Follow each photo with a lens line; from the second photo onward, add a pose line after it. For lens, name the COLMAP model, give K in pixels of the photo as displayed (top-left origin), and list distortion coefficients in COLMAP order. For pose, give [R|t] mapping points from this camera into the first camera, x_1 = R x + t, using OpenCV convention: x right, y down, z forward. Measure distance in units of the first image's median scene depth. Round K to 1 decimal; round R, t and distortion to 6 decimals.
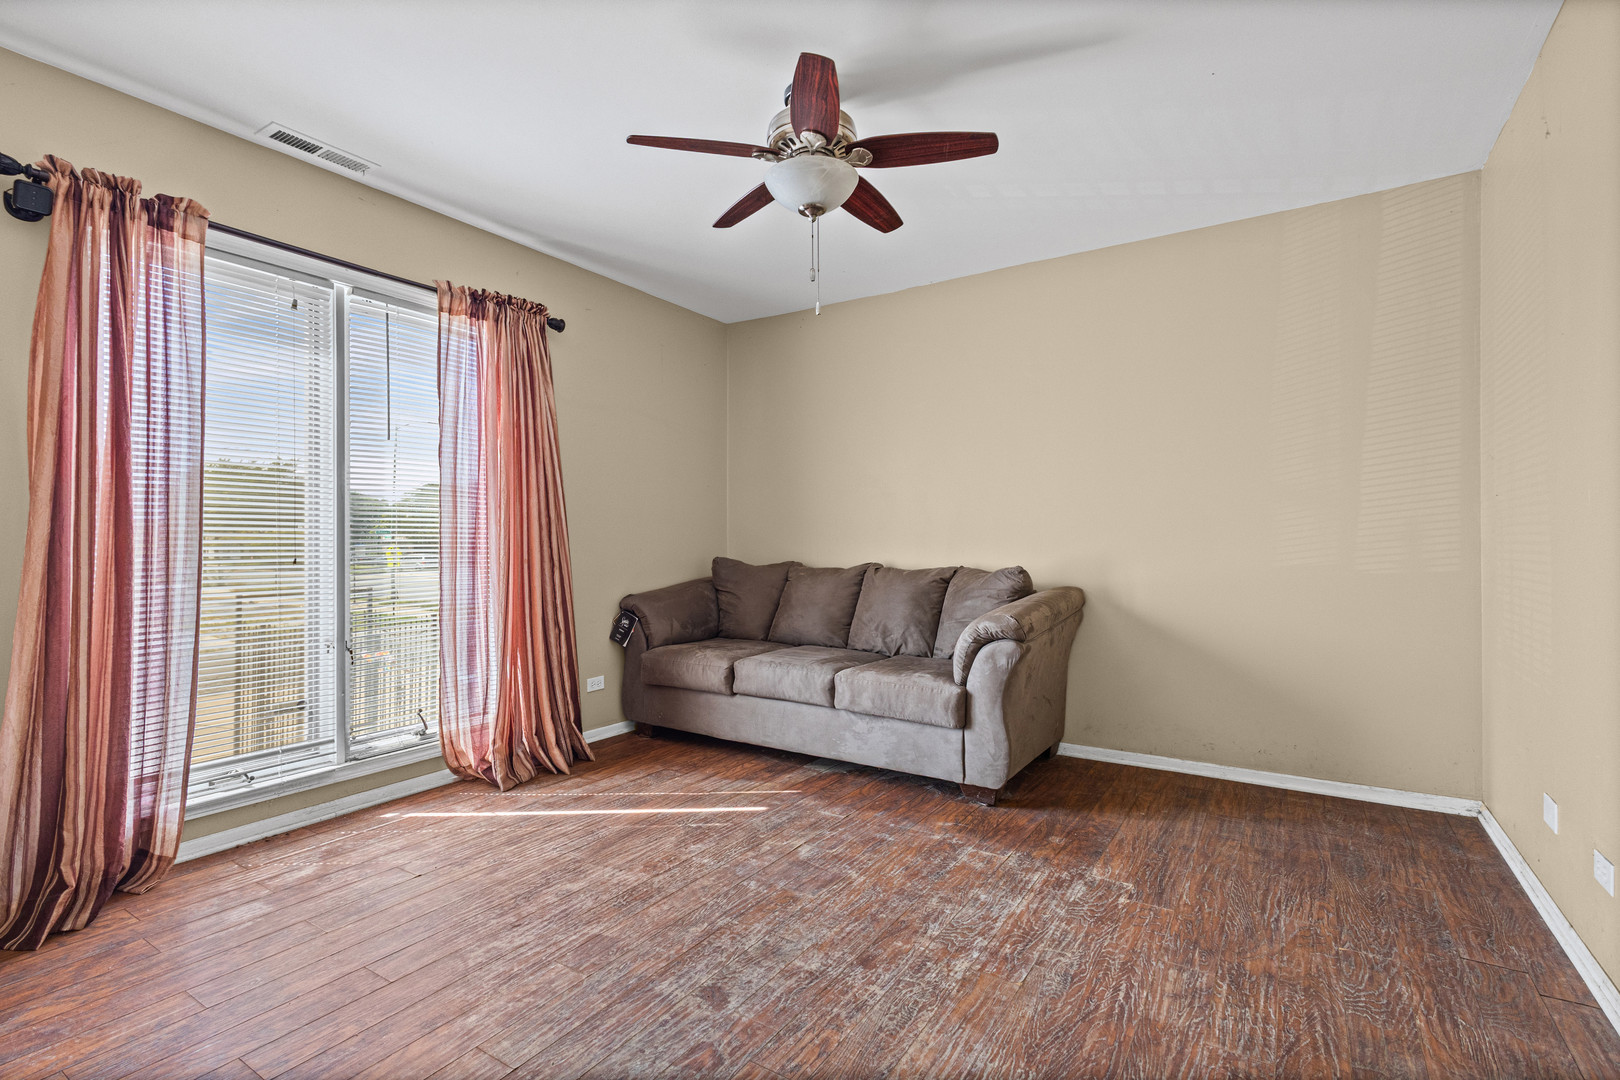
lens RADIAL K [[761.5, 0, 809.0], [0, 761.5, 538.3], [0, 0, 1]] dist [0.001294, -0.001123]
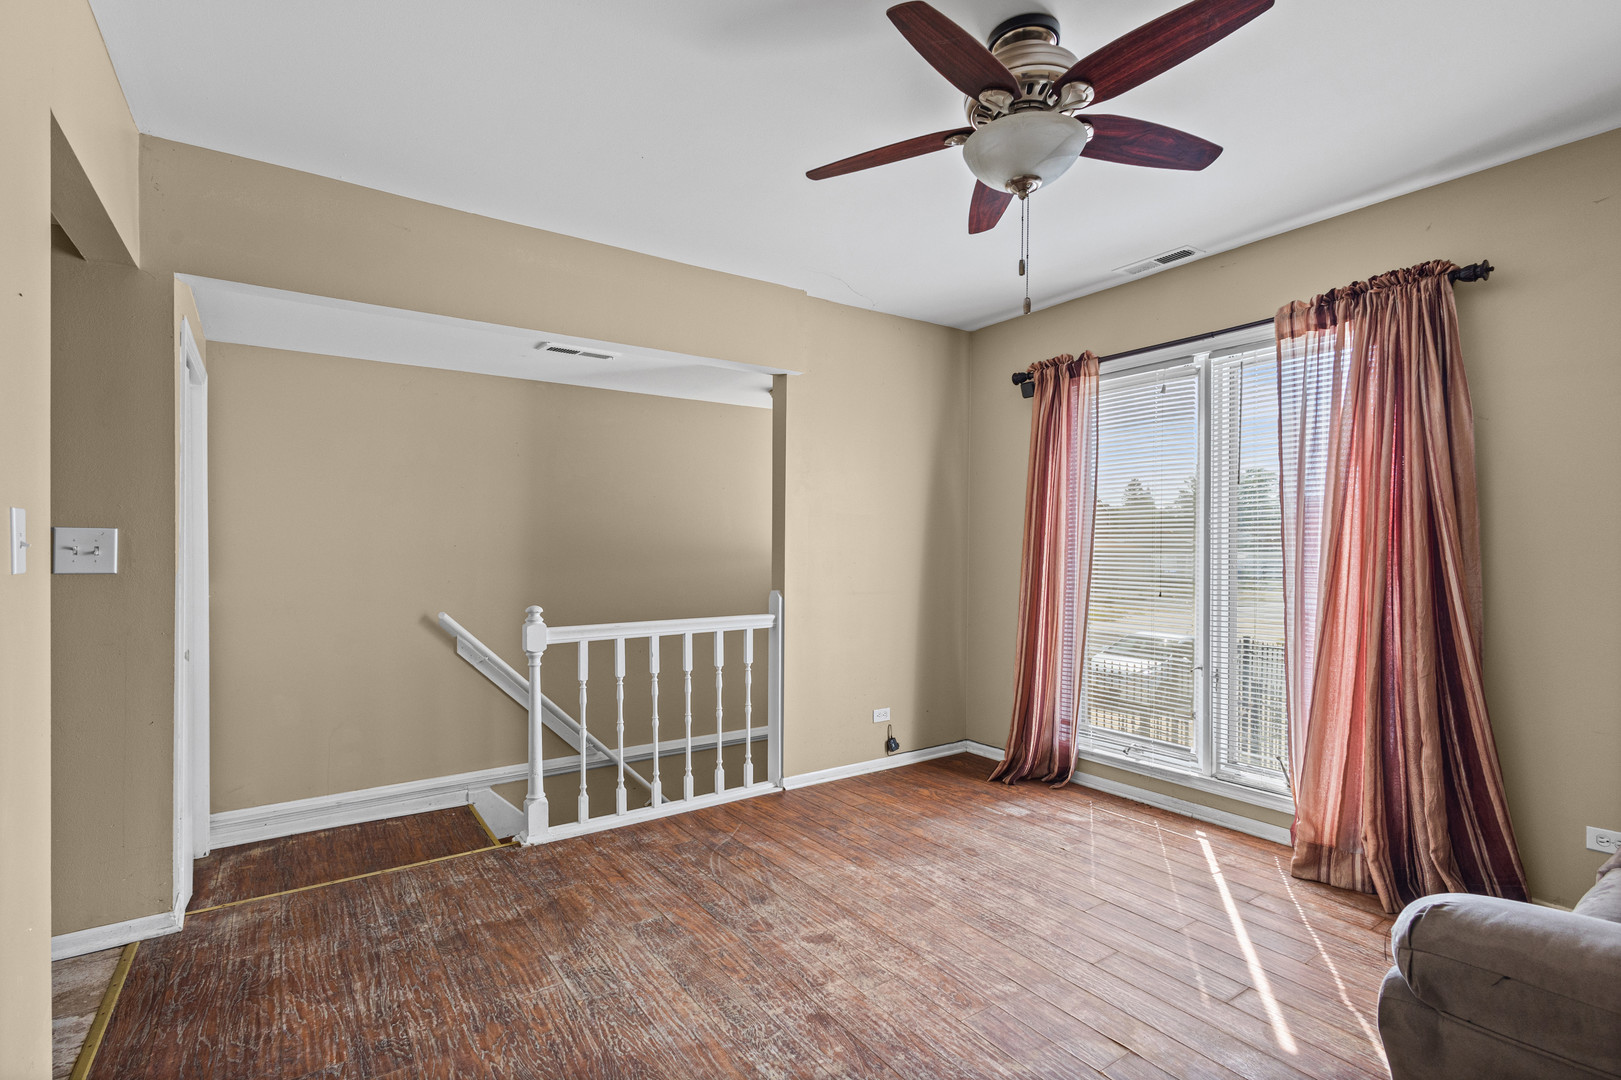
lens RADIAL K [[761.9, 0, 809.5], [0, 761.9, 538.3], [0, 0, 1]] dist [0.001294, -0.001123]
pose [[-0.389355, -0.007345, -0.921058, 0.800367], [0.004406, 0.999942, -0.009837, -0.059182], [0.921077, -0.007888, -0.389300, 1.086407]]
